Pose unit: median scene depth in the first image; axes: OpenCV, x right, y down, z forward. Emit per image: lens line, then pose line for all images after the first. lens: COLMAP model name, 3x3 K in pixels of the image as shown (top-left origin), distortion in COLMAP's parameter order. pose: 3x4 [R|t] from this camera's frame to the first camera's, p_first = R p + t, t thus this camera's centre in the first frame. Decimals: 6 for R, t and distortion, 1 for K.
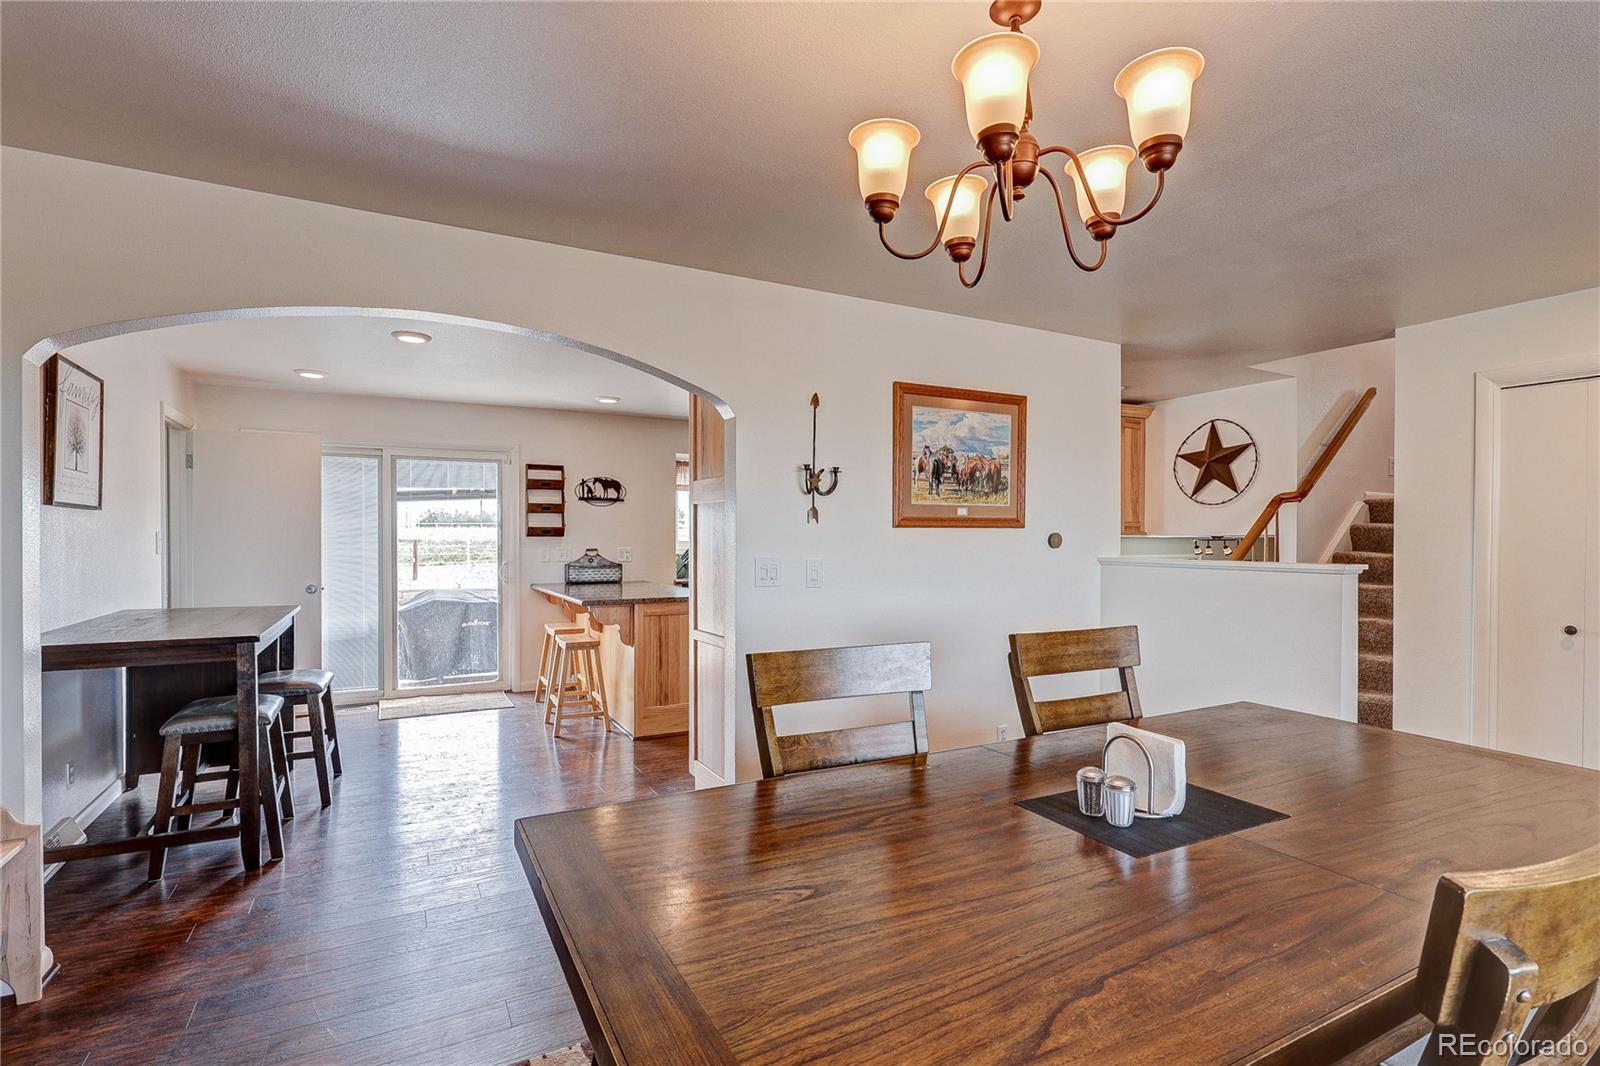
lens RADIAL K [[765.6, 0, 800.0], [0, 765.6, 533.0], [0, 0, 1]] dist [-0.002557, -0.000164]
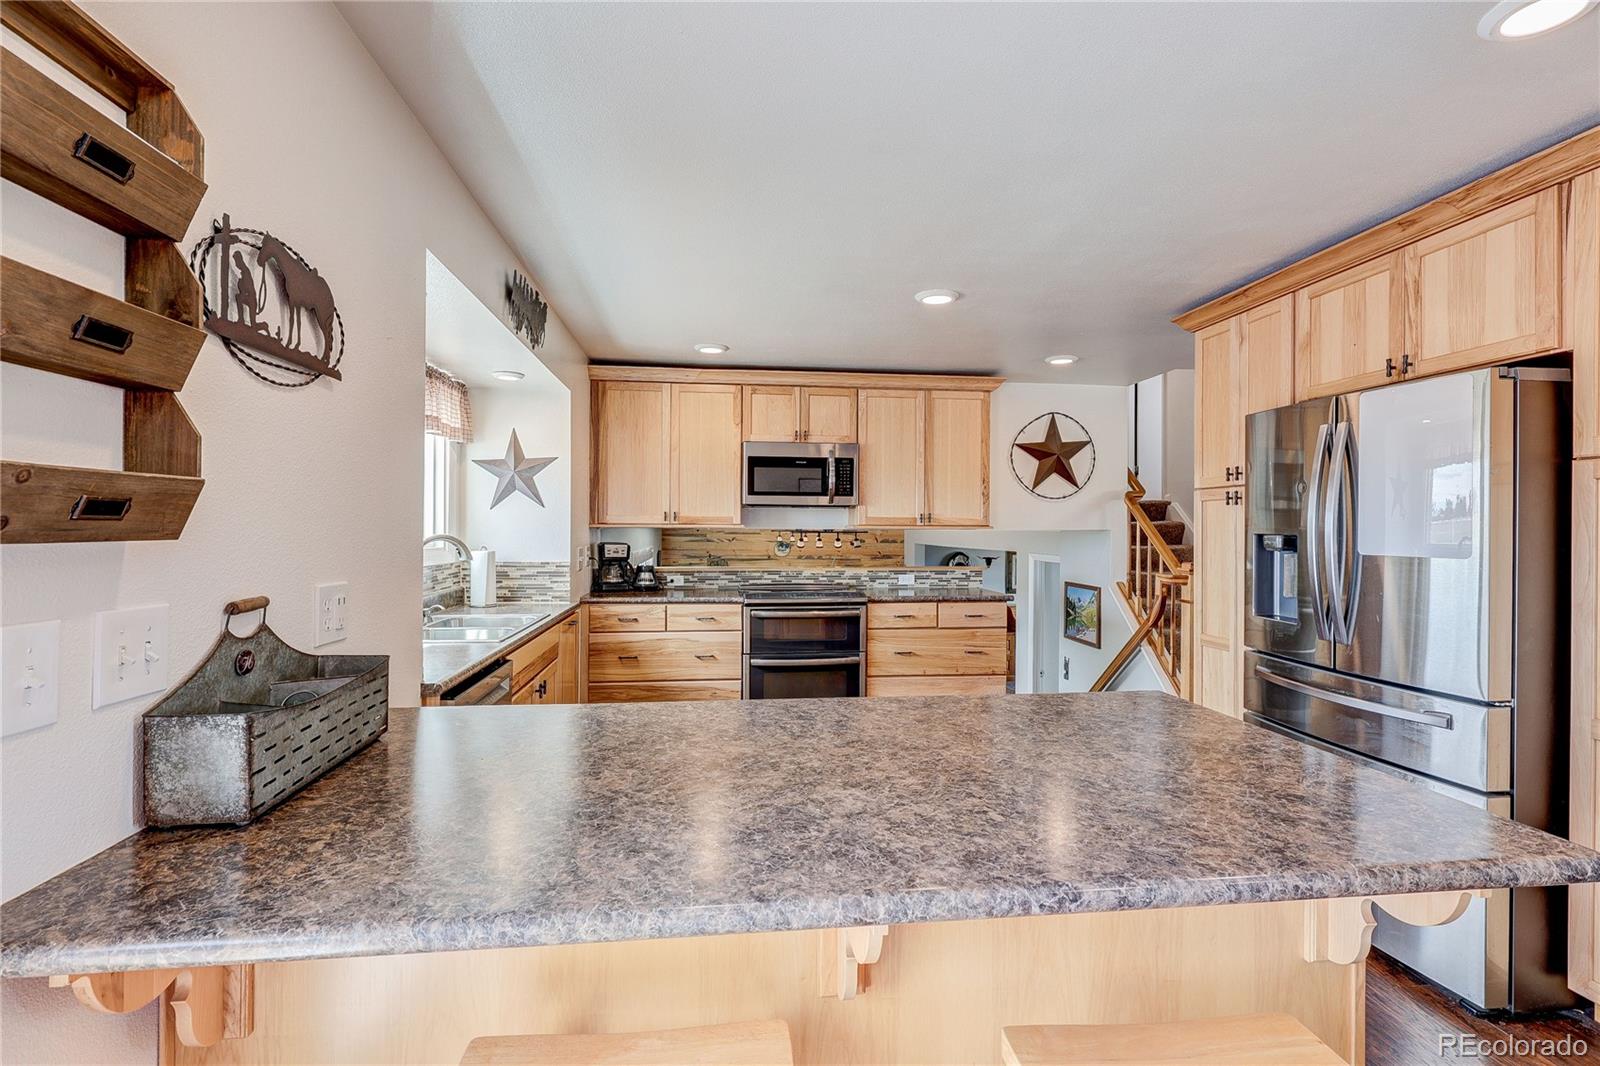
lens RADIAL K [[744.0, 0, 800.0], [0, 744.0, 533.0], [0, 0, 1]] dist [0.000064, -0.000017]
pose [[0.359181, -0.006363, 0.933246, -0.456211], [-0.009981, 0.999893, 0.010658, 0.000101], [-0.933215, -0.013143, 0.359079, 0.932242]]
